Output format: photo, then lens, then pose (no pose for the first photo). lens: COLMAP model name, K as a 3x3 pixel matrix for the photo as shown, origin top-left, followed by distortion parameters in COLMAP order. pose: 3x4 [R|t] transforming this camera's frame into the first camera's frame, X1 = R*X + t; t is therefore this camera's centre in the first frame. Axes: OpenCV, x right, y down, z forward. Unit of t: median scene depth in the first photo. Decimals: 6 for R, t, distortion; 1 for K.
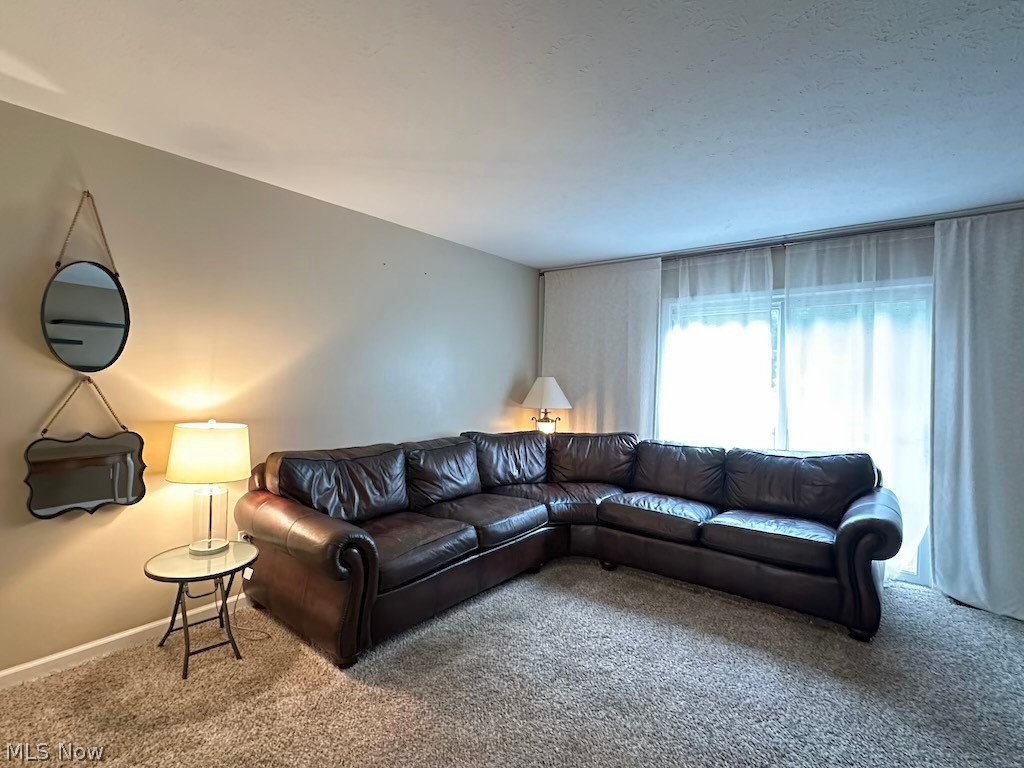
lens RADIAL K [[495.5, 0, 512.0], [0, 495.5, 384.0], [0, 0, 1]] dist [-0.001431, -0.000192]
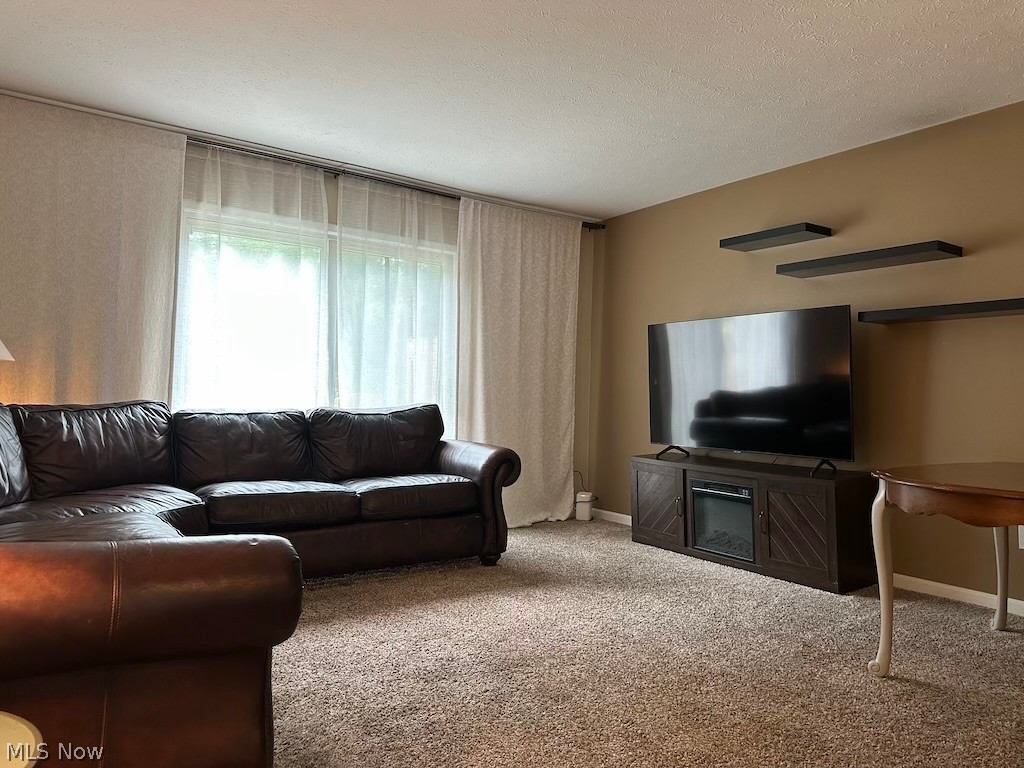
lens RADIAL K [[719.1, 0, 512.0], [0, 719.1, 384.0], [0, 0, 1]] dist [0.006630, -0.037813]
pose [[0.293970, -0.000421, 0.955815, -0.591127], [-0.024100, 0.999679, 0.007853, 0.070220], [-0.955511, -0.025344, 0.293865, 0.361124]]
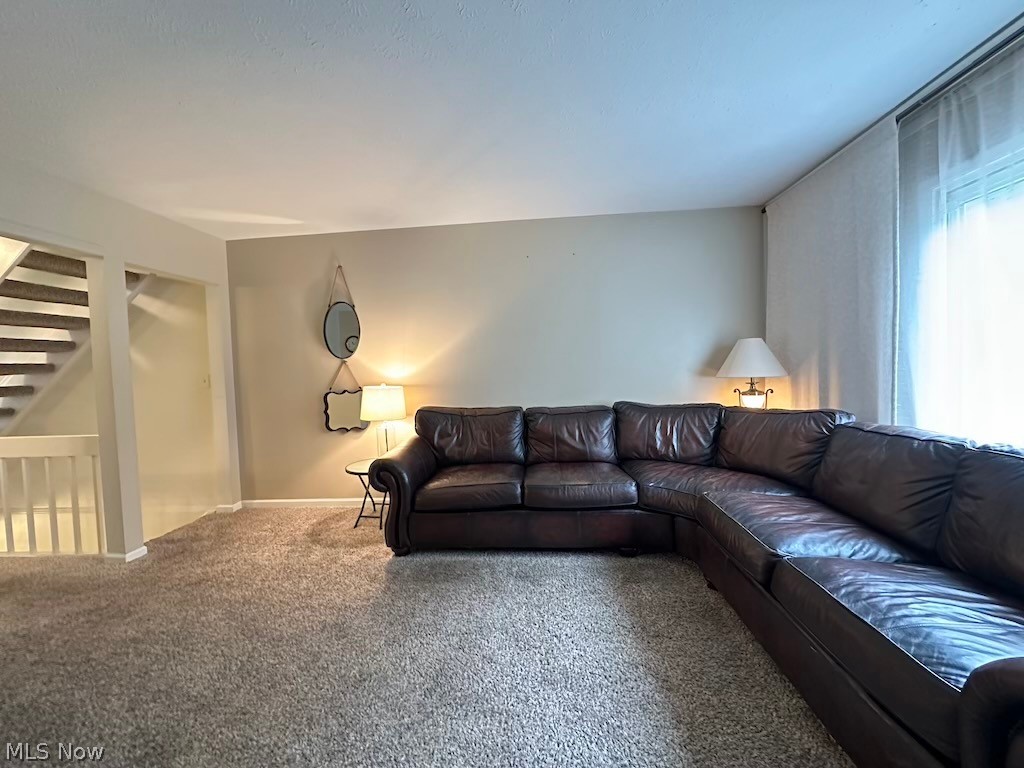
lens RADIAL K [[407.8, 0, 512.0], [0, 407.8, 384.0], [0, 0, 1]] dist [-0.002506, -0.000153]
pose [[0.559015, -0.006613, -0.829131, 0.539910], [0.036252, 0.999207, 0.016472, 0.046398], [0.828365, -0.039266, 0.558811, 0.415930]]
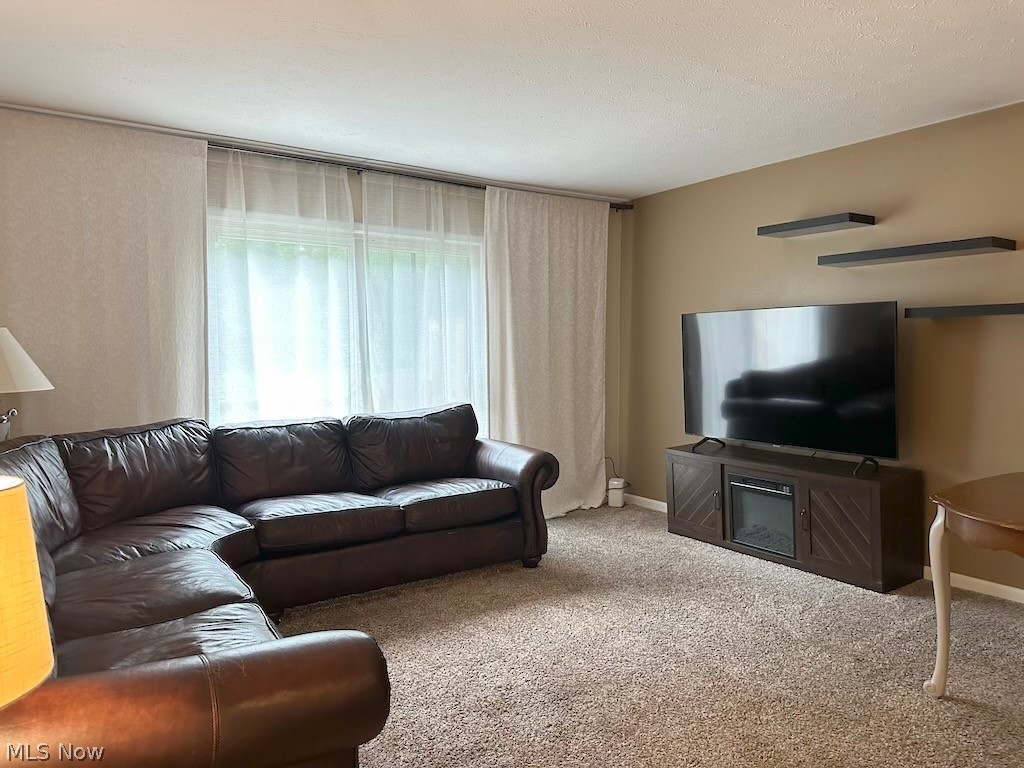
lens RADIAL K [[719.2, 0, 512.3], [0, 719.2, 391.5], [0, 0, 1]] dist [0.005620, -0.031426]
pose [[0.308672, -0.081424, 0.947677, -0.589021], [0.004242, 0.996437, 0.084231, -0.010753], [-0.951159, -0.021980, 0.307918, 0.403712]]
